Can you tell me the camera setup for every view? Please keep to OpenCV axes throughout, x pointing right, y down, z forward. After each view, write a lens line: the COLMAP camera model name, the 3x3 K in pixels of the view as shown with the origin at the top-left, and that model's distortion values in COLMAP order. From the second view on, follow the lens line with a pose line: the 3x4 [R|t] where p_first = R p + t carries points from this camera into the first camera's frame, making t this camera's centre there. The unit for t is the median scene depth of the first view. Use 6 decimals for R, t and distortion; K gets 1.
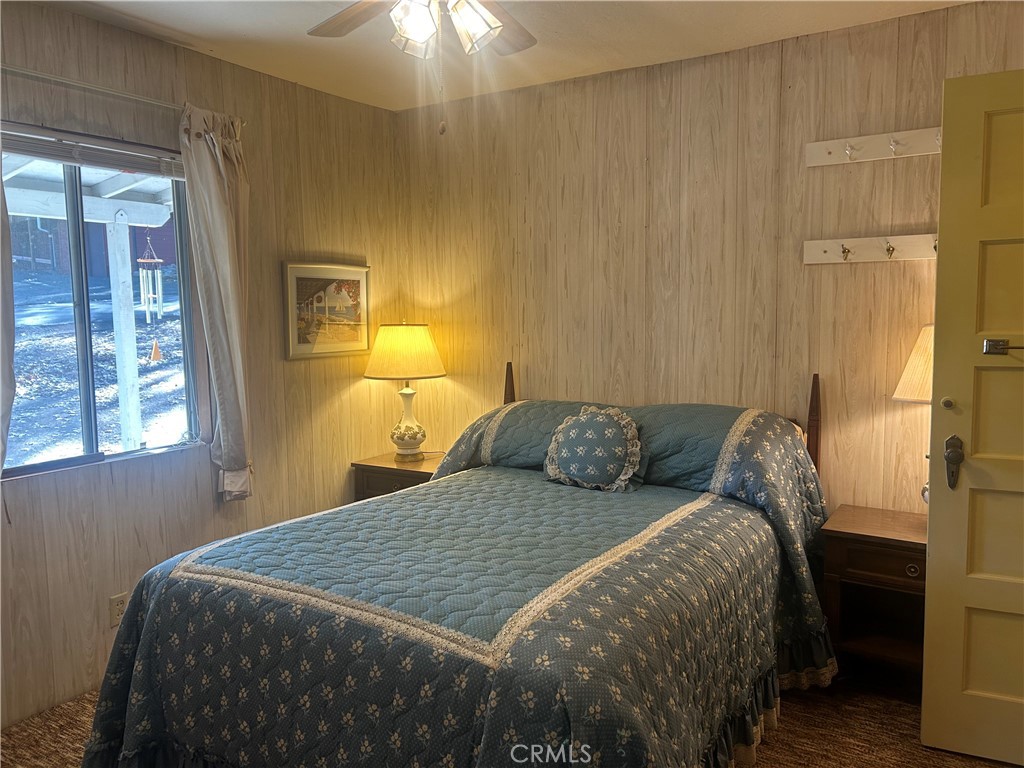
lens RADIAL K [[769.4, 0, 516.9], [0, 769.4, 392.8], [0, 0, 1]] dist [0.087502, -0.119574]
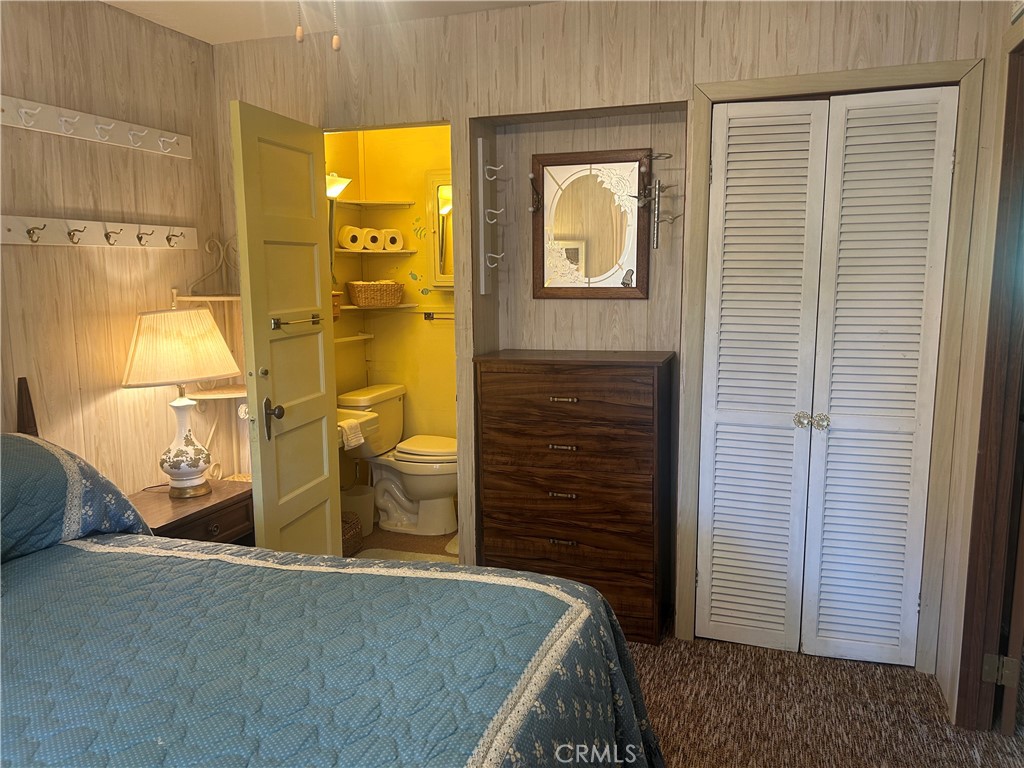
lens RADIAL K [[769.4, 0, 516.9], [0, 769.4, 392.8], [0, 0, 1]] dist [0.087502, -0.119574]
pose [[-0.254034, -0.134915, 0.957739, -0.578142], [0.117065, 0.978654, 0.168912, -0.091786], [-0.960085, 0.155027, -0.232817, 0.729444]]
